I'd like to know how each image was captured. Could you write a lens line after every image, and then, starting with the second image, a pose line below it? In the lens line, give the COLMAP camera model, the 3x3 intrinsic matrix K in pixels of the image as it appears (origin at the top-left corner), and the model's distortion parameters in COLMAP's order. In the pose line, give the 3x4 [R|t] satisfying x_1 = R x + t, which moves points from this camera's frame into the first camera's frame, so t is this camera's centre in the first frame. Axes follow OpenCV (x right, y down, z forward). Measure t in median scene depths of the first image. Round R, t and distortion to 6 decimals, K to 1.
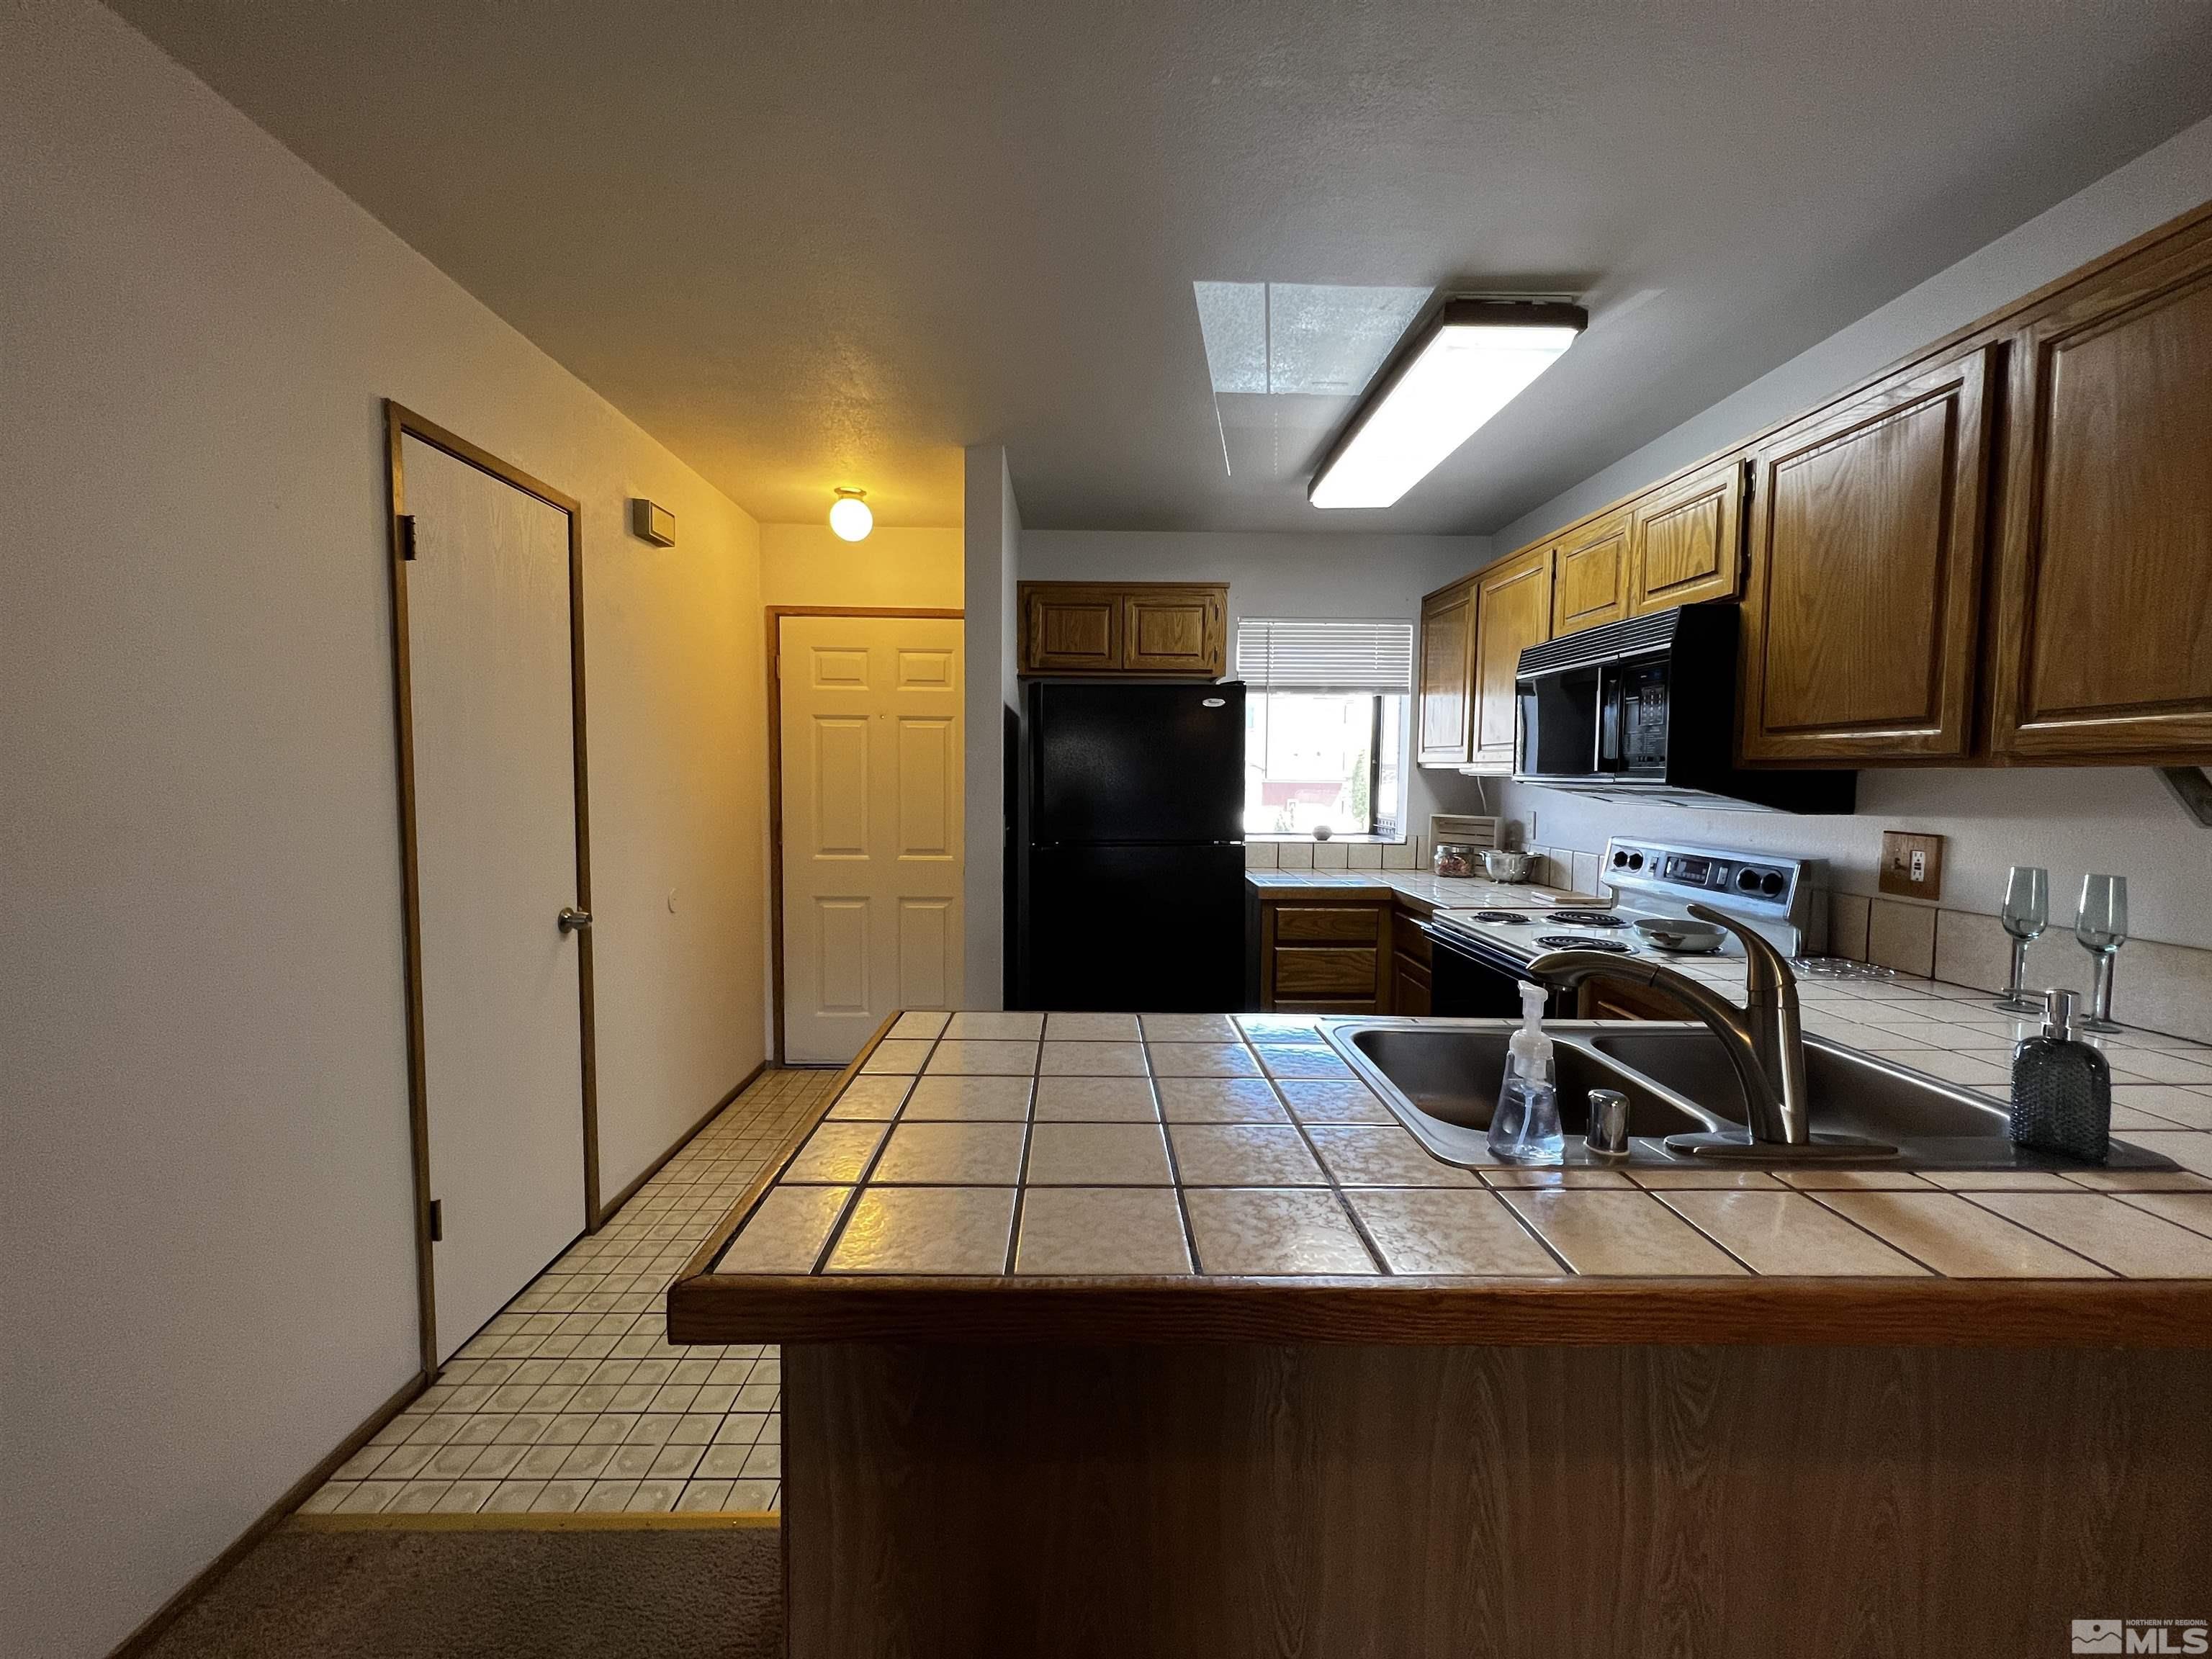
lens RADIAL K [[880.0, 0, 1101.0], [0, 880.0, 823.5], [0, 0, 1]] dist [-0.000617, -0.000082]
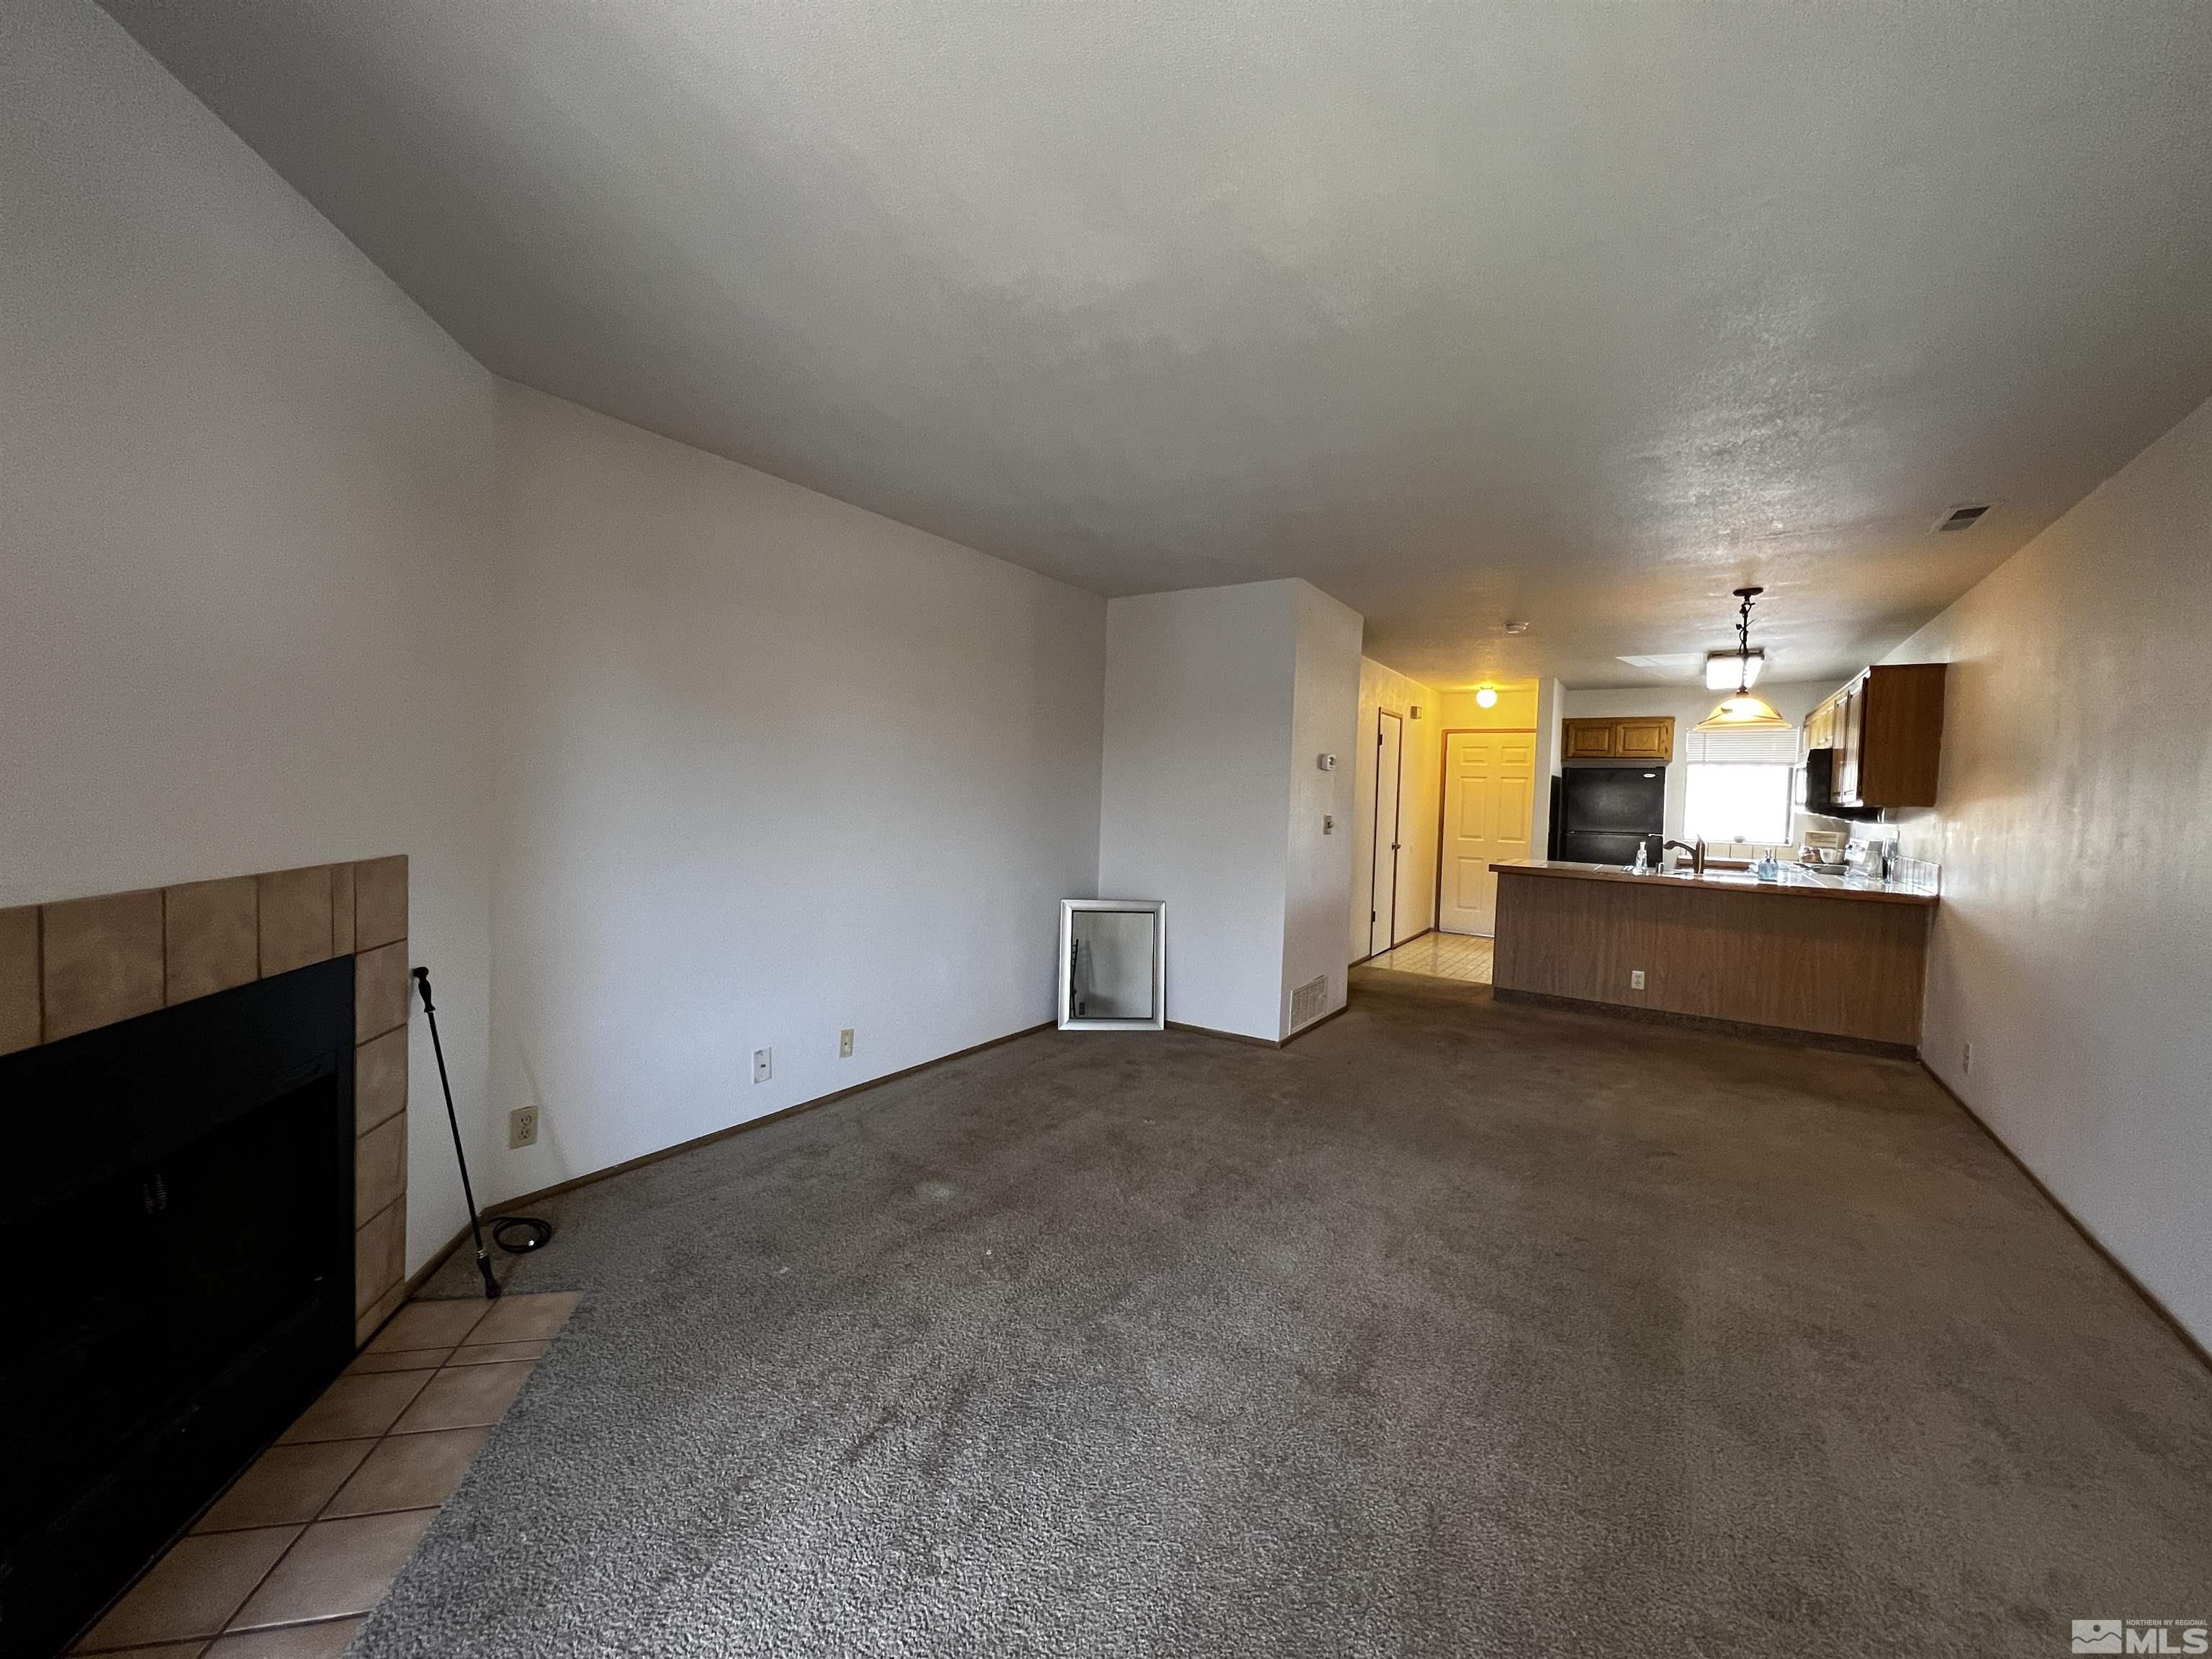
lens RADIAL K [[880.0, 0, 1106.6], [0, 880.0, 823.2], [0, 0, 1]] dist [-0.000617, -0.000082]
pose [[0.822077, 0.036218, -0.568223, 0.317472], [-0.056802, 0.998213, -0.018553, 0.134226], [0.566536, 0.047528, 0.822665, -2.029139]]
